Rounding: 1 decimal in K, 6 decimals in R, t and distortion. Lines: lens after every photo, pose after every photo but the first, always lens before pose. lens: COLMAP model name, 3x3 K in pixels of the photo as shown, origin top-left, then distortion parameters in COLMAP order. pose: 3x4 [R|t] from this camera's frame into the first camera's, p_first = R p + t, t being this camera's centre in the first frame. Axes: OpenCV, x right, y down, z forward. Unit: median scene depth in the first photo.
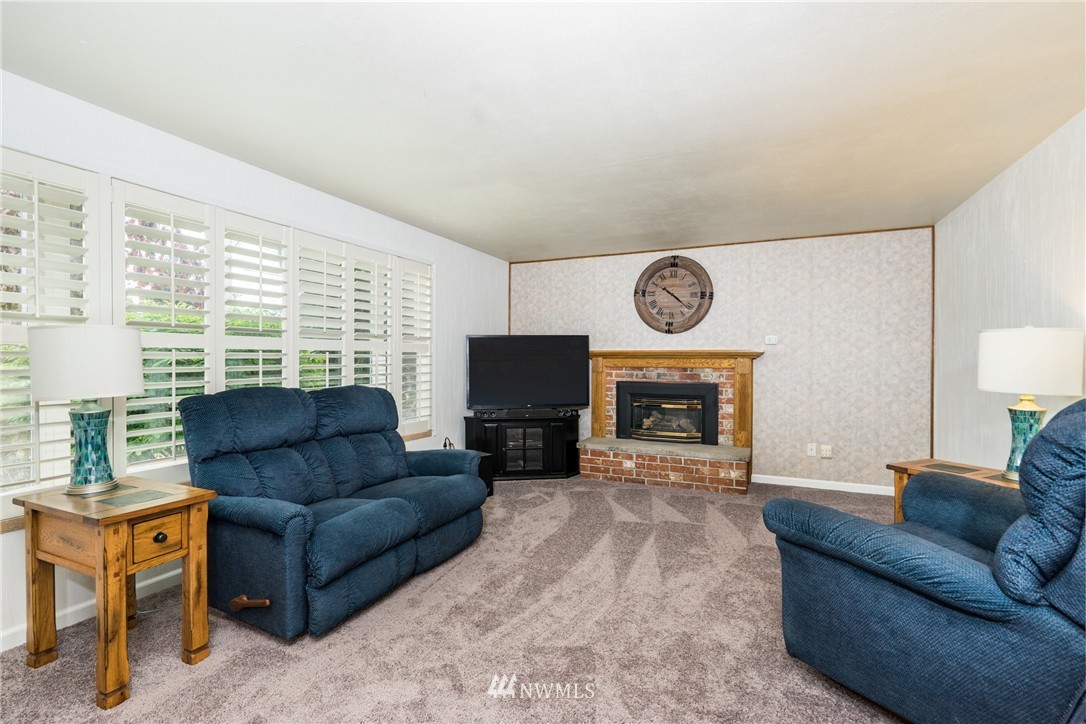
lens RADIAL K [[489.8, 0, 545.1], [0, 489.8, 362.8], [0, 0, 1]] dist [-0.000428, 0.001053]
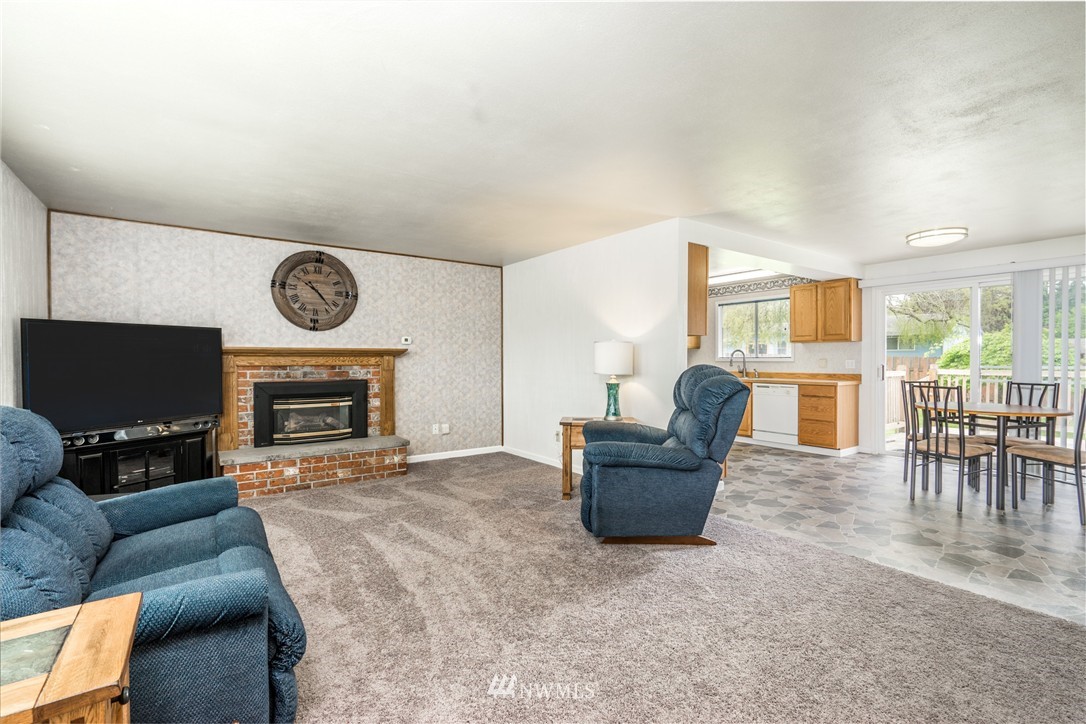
lens RADIAL K [[489.8, 0, 543.7], [0, 489.8, 365.3], [0, 0, 1]] dist [-0.000428, 0.001053]
pose [[0.501015, -0.015321, 0.865303, -0.374302], [0.007923, 0.999883, 0.013116, -0.000109], [-0.865402, 0.000285, 0.501078, 0.126346]]
